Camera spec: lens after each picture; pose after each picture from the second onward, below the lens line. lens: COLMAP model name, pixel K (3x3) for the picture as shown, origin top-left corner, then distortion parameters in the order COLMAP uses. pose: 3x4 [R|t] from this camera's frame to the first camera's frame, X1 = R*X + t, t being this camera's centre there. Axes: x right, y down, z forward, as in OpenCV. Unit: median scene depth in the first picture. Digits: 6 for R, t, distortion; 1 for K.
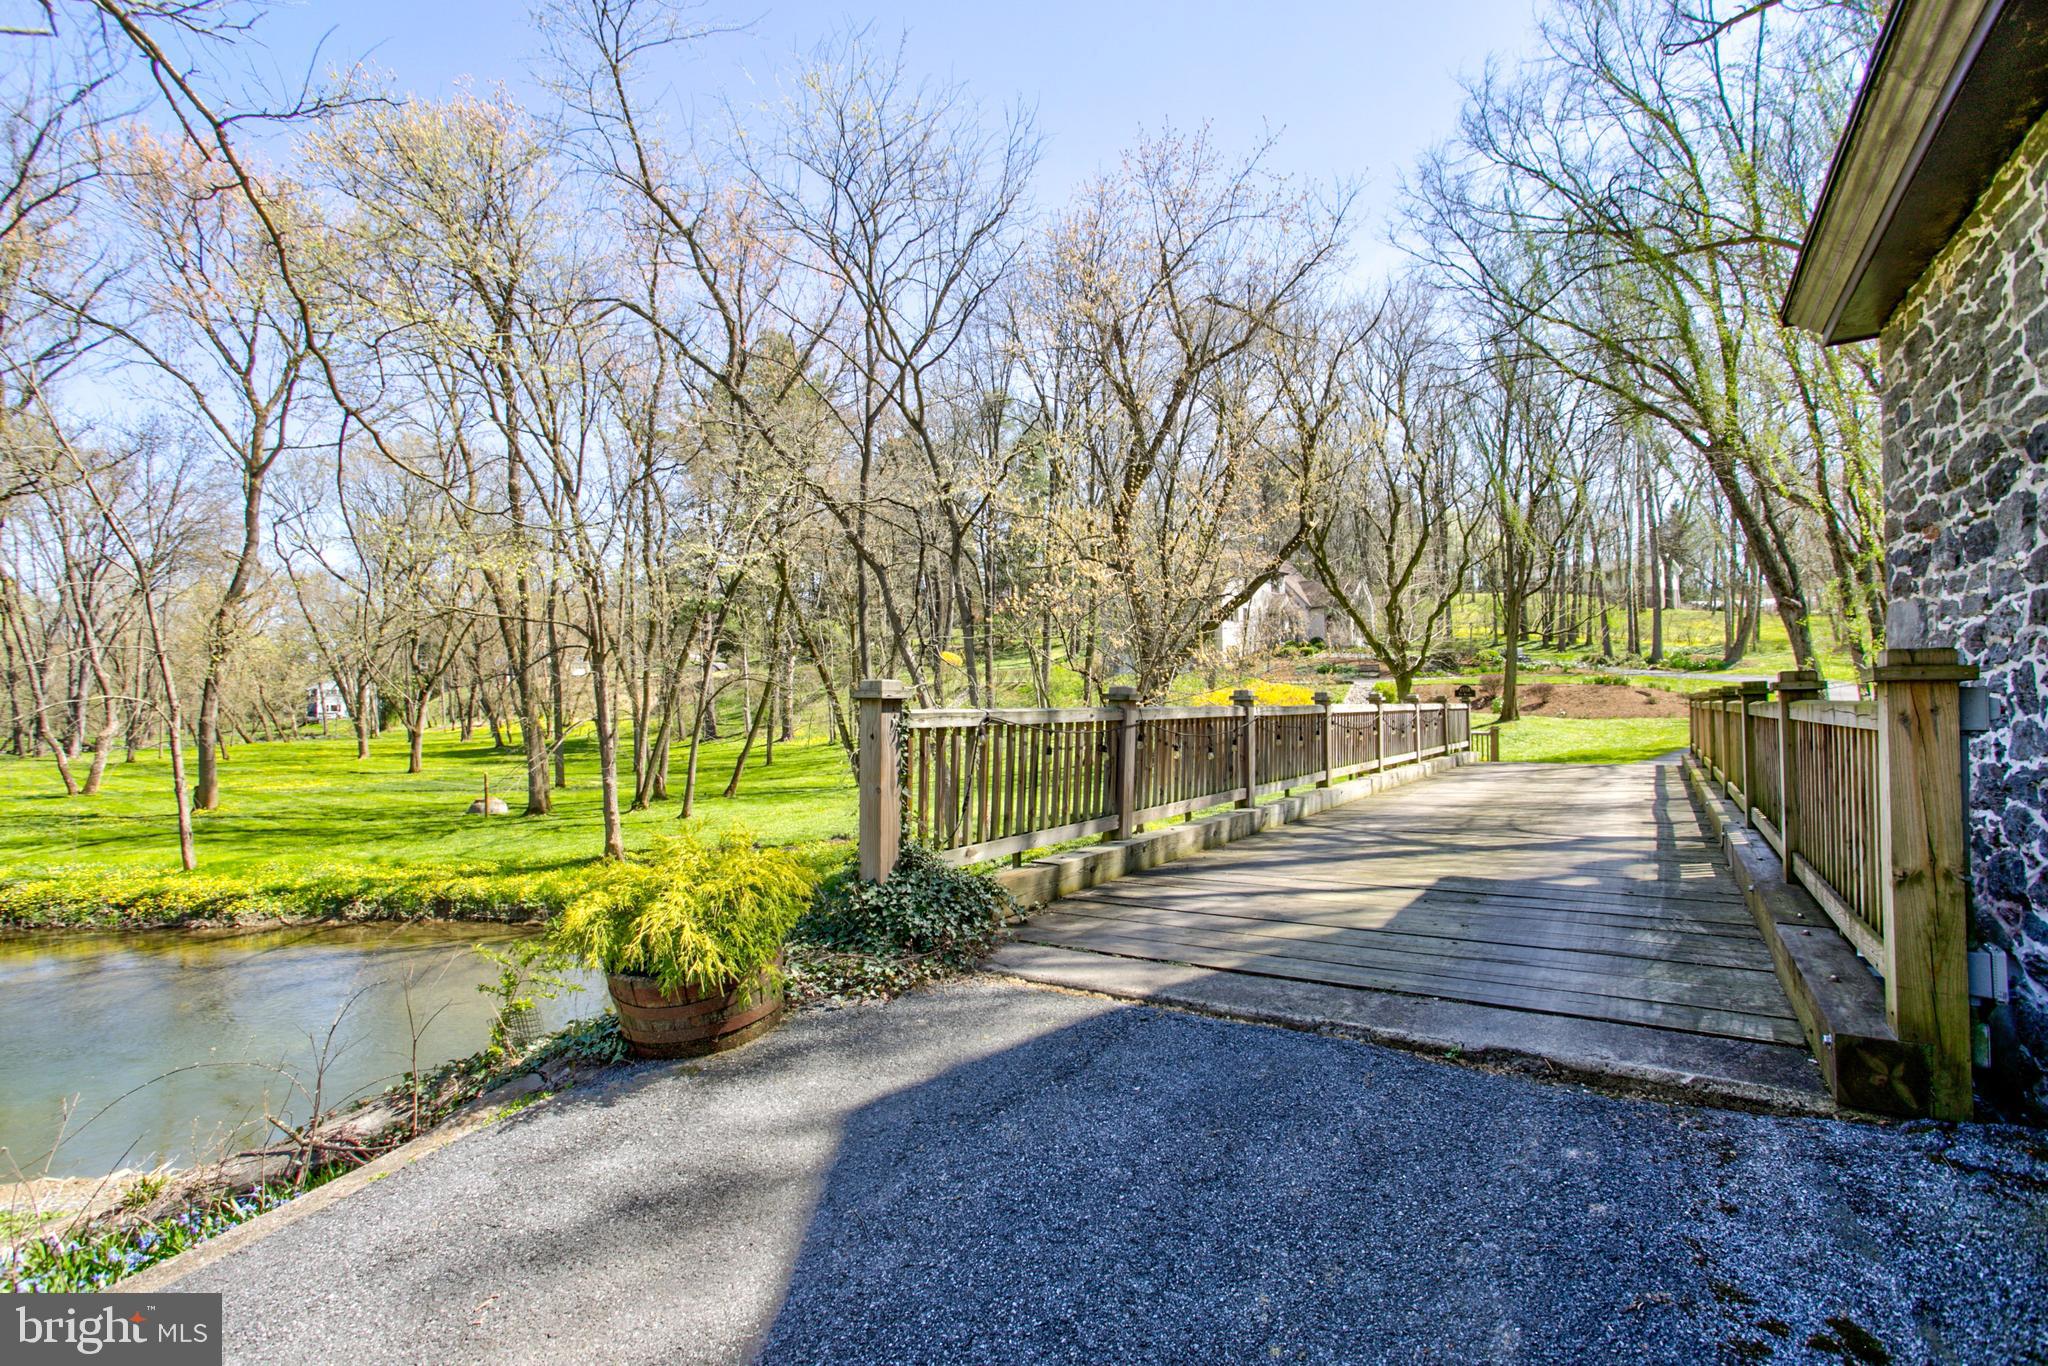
lens RADIAL K [[996.2, 0, 1025.3], [0, 996.2, 688.4], [0, 0, 1]] dist [0.000618, 0.001725]
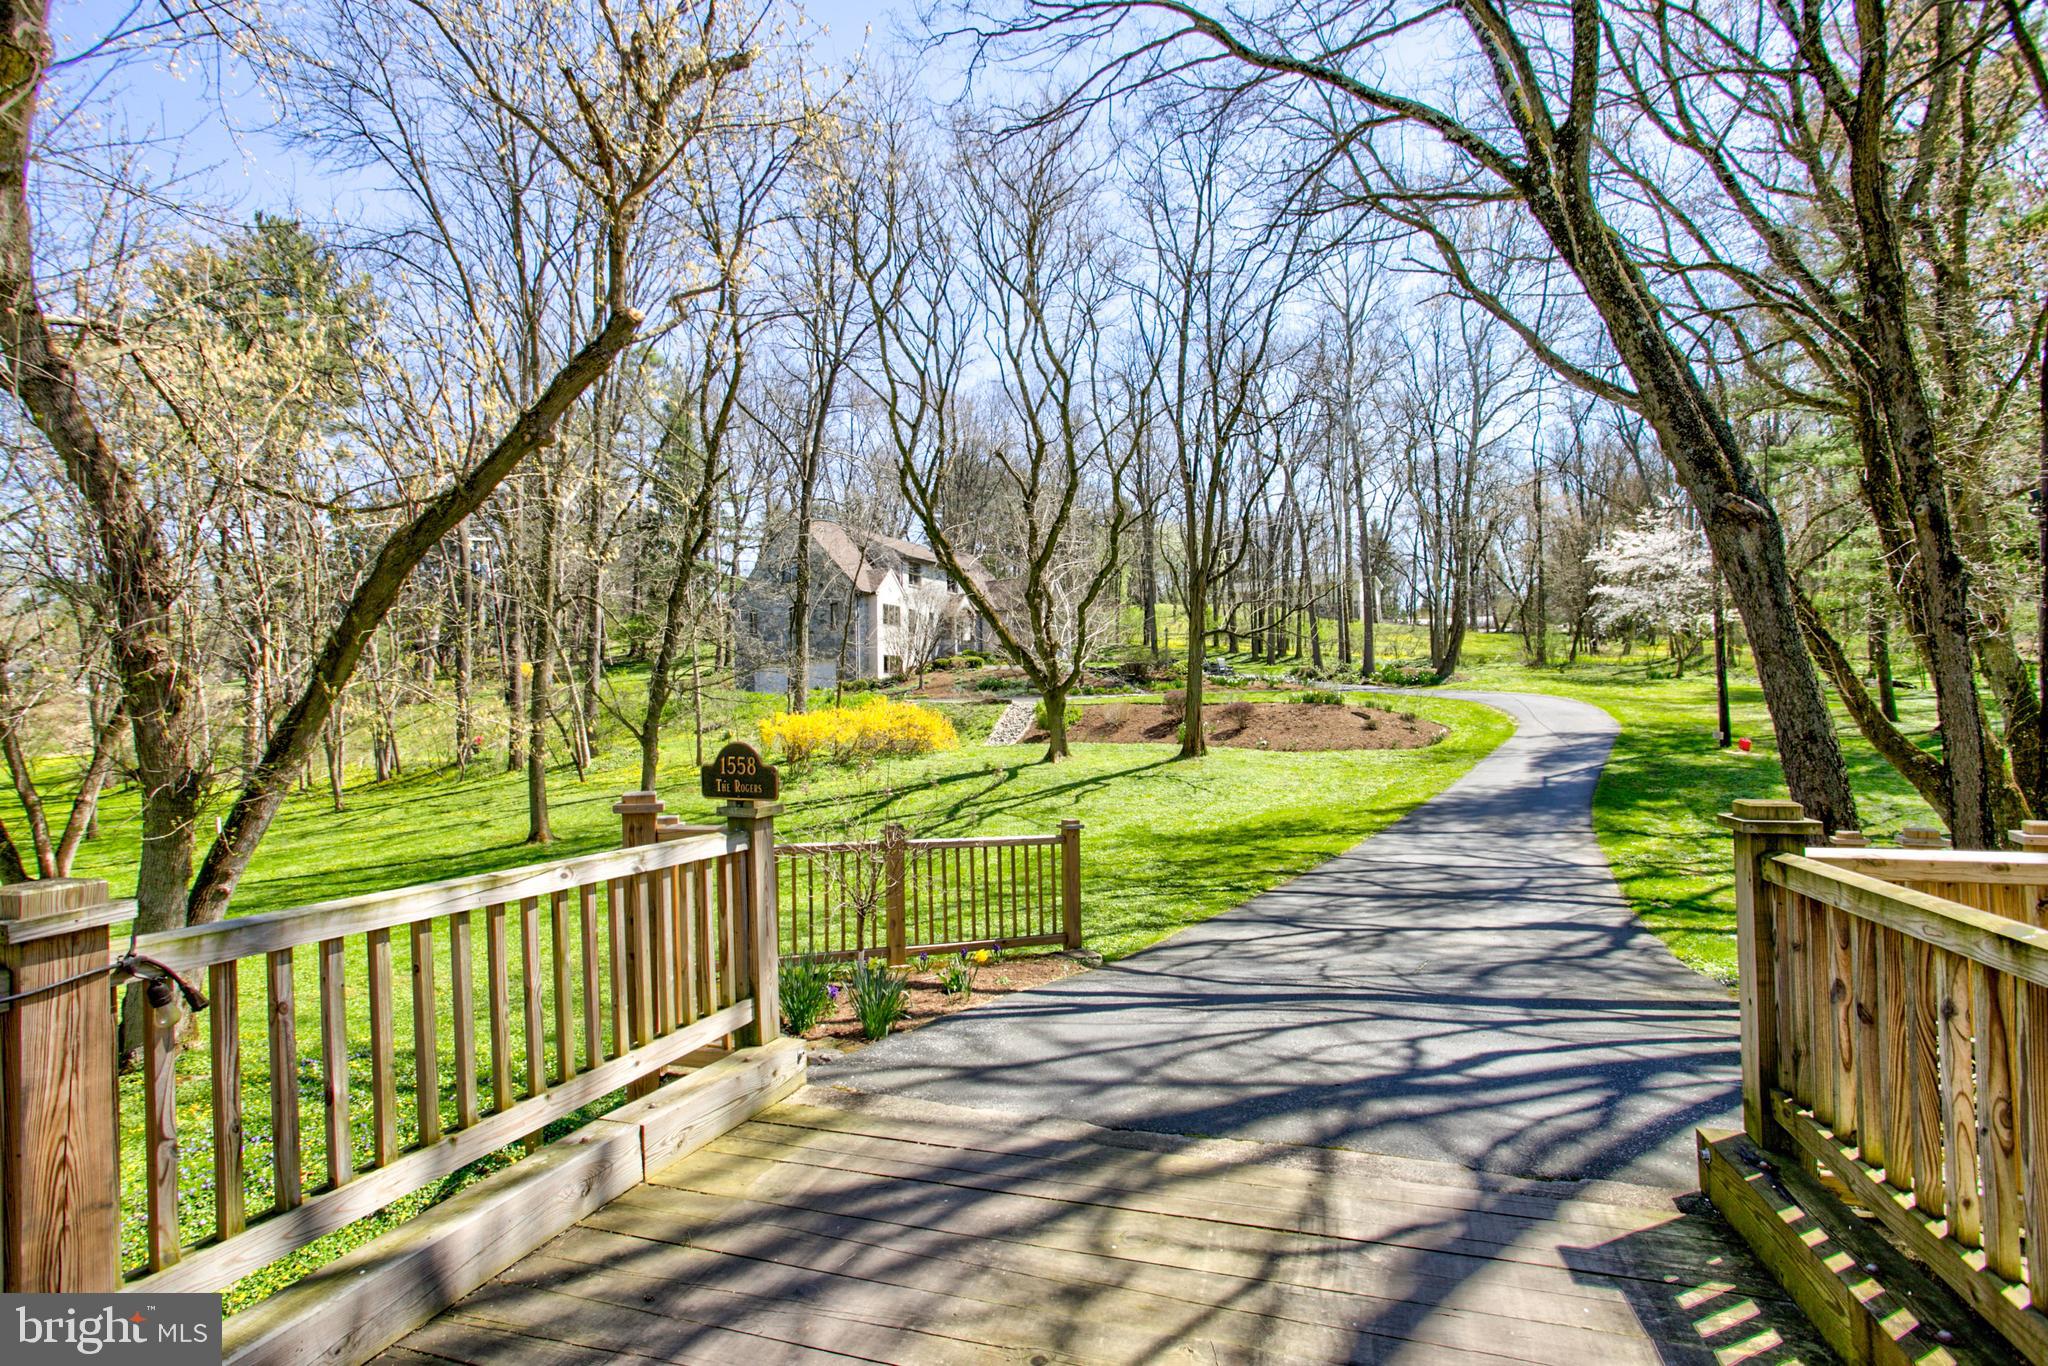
lens RADIAL K [[996.2, 0, 1022.9], [0, 996.2, 684.9], [0, 0, 1]] dist [0.000618, 0.001725]
pose [[0.971140, -0.000700, 0.238507, 0.152032], [0.005626, 0.999785, -0.019970, -0.003431], [-0.238442, 0.020736, 0.970935, 0.260236]]
